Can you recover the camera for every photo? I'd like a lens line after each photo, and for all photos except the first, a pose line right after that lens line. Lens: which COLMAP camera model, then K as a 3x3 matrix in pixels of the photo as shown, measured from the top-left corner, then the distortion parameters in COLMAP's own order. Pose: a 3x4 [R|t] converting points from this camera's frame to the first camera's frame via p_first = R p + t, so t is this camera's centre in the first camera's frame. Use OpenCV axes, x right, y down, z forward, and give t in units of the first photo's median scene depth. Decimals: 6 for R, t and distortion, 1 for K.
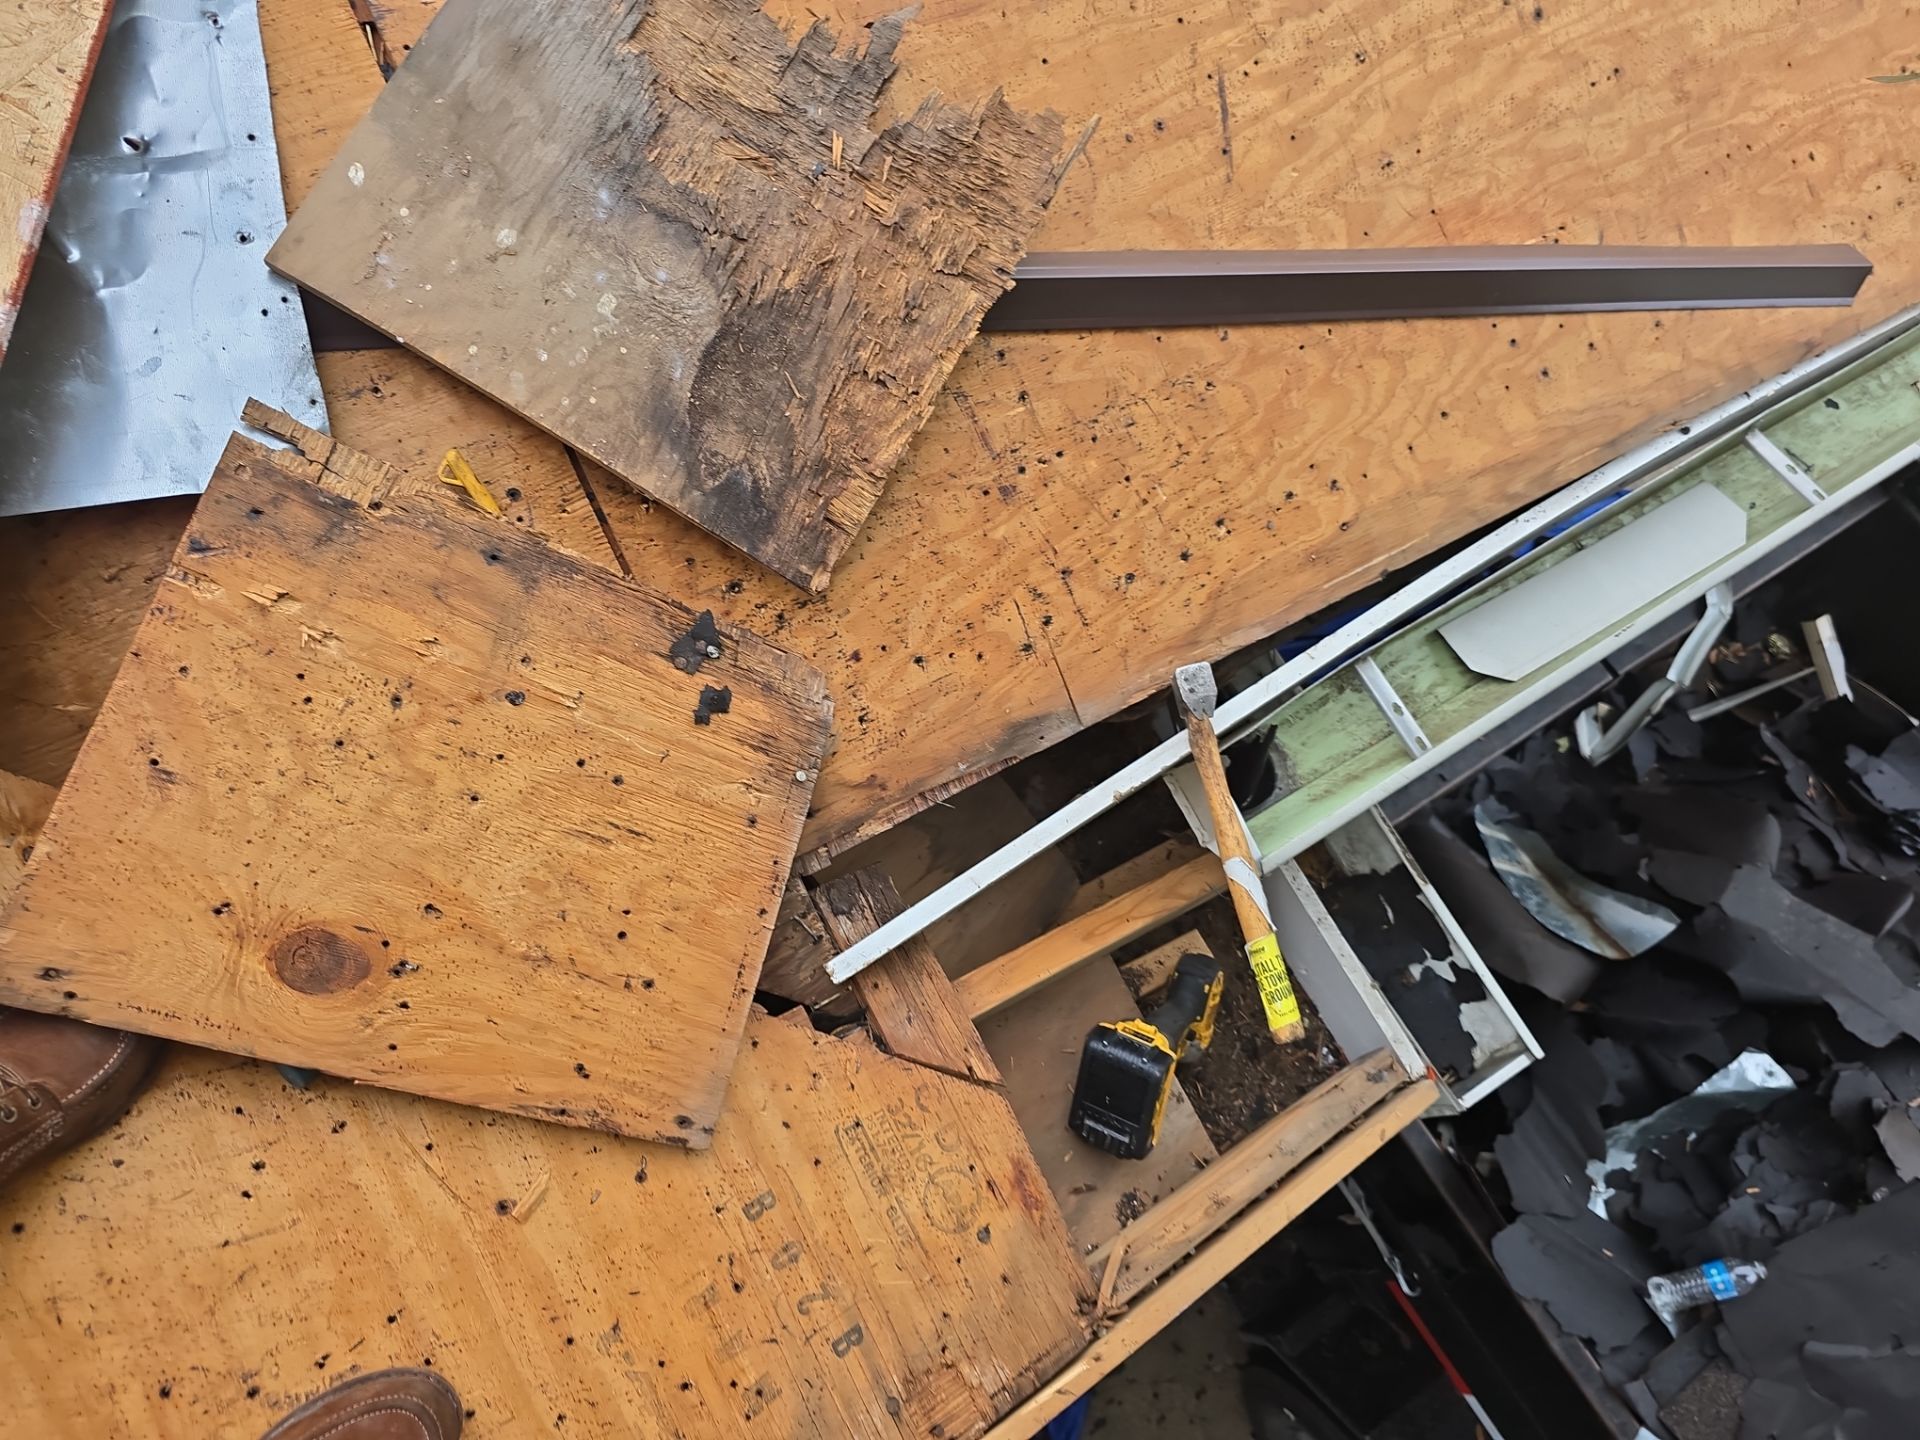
lens RADIAL K [[1275.2, 0, 964.9], [0, 1275.2, 720.2], [0, 0, 1]] dist [0.049543, -0.046319]
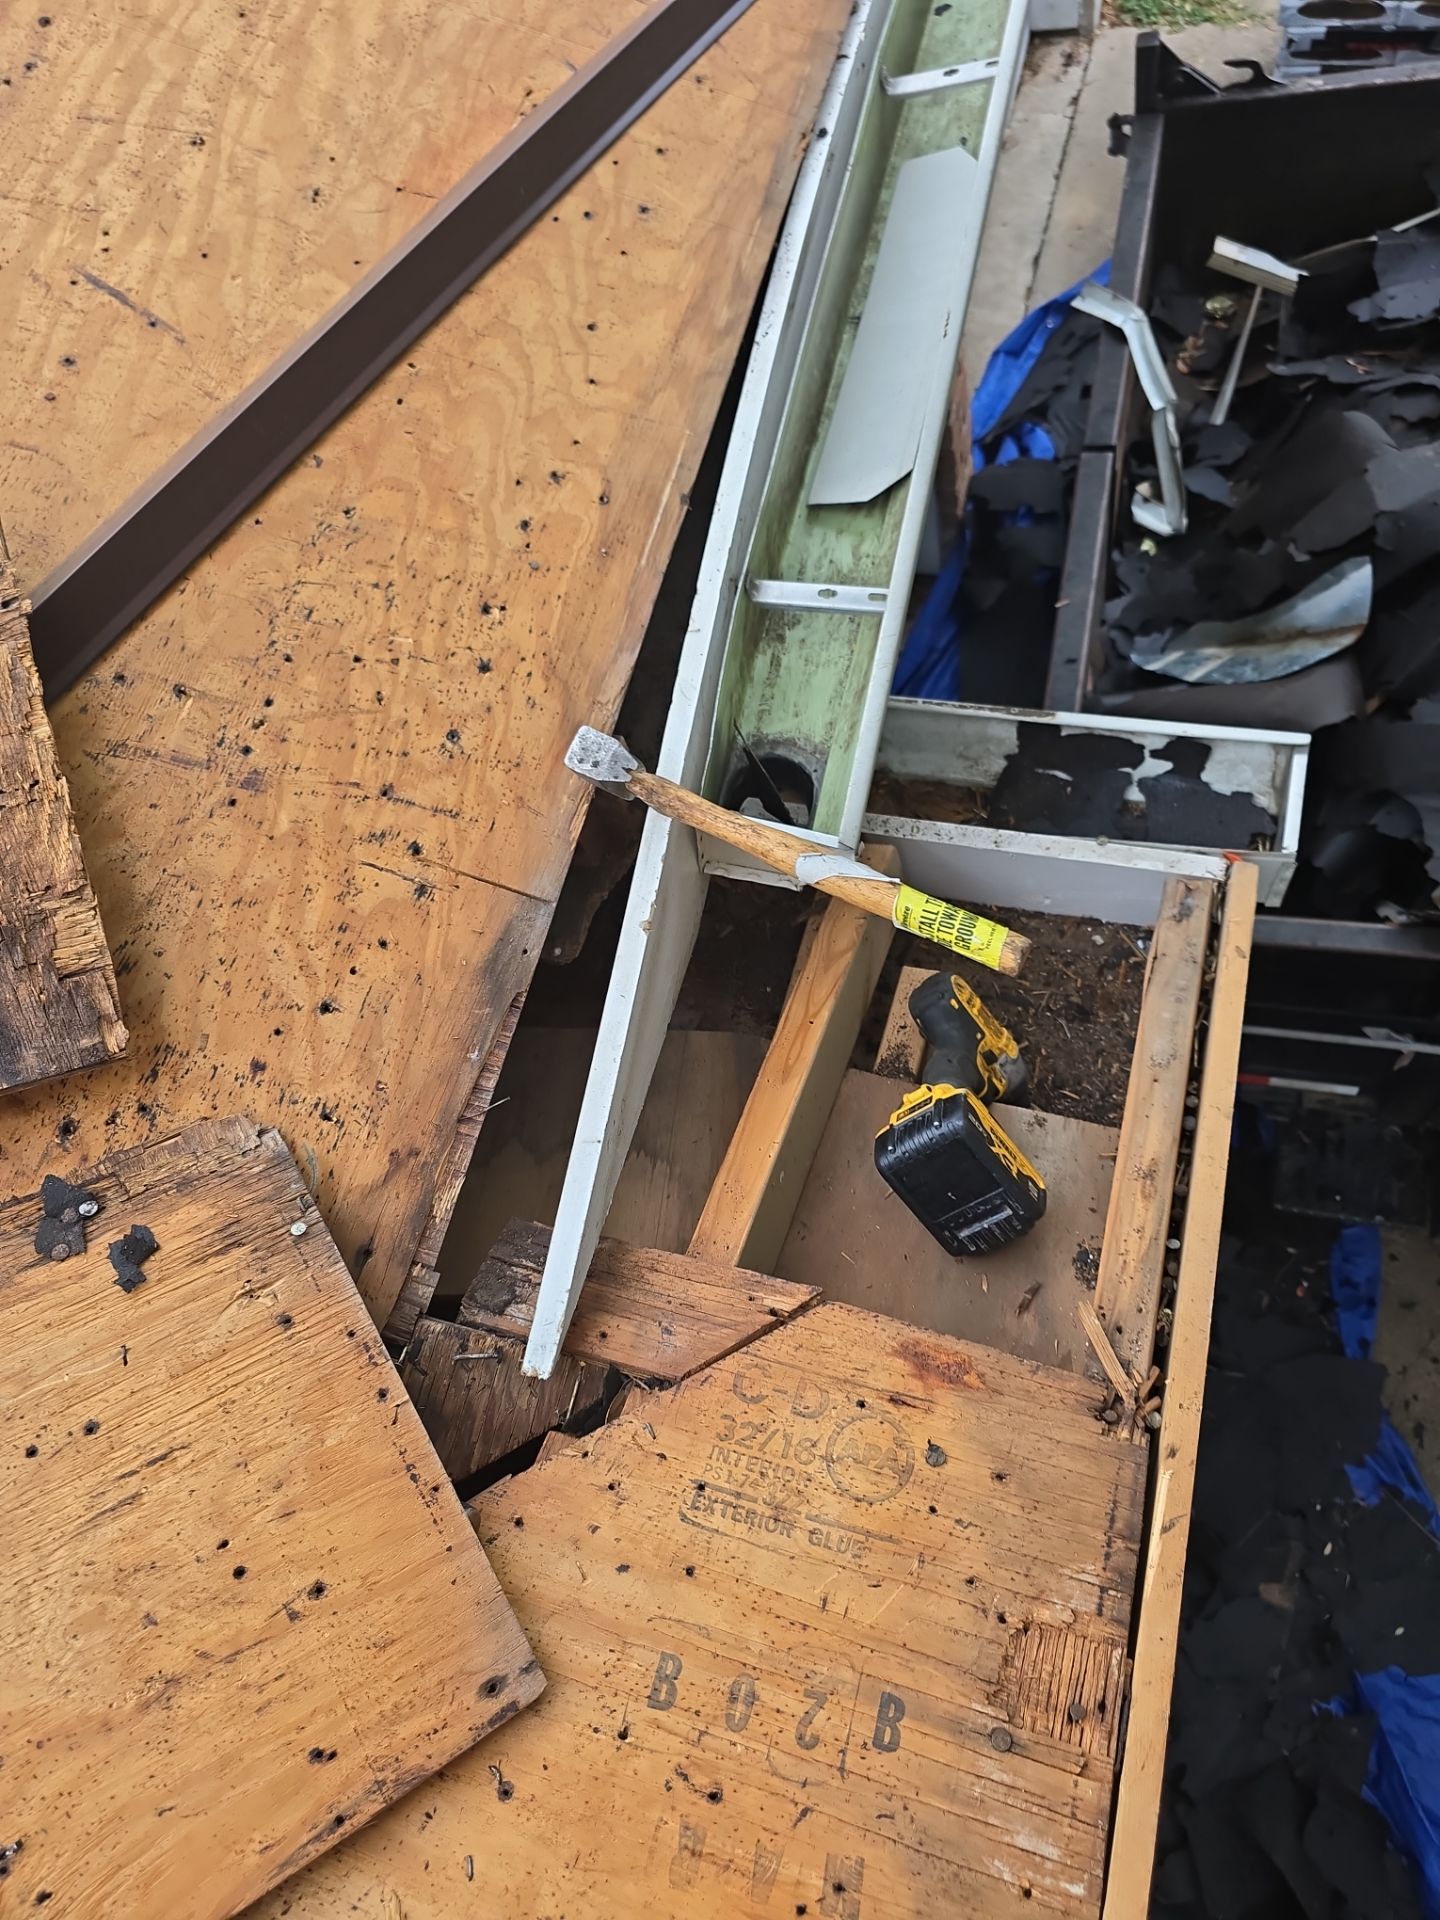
lens RADIAL K [[1283.0, 0, 720.0], [0, 1283.0, 960.0], [0, 0, 1]] dist [0.045306, -0.045789]
pose [[0.648176, -0.761487, -0.002414, 0.132227], [0.758515, 0.645920, -0.086275, 0.169817], [0.067257, 0.054091, 0.996268, 0.226689]]
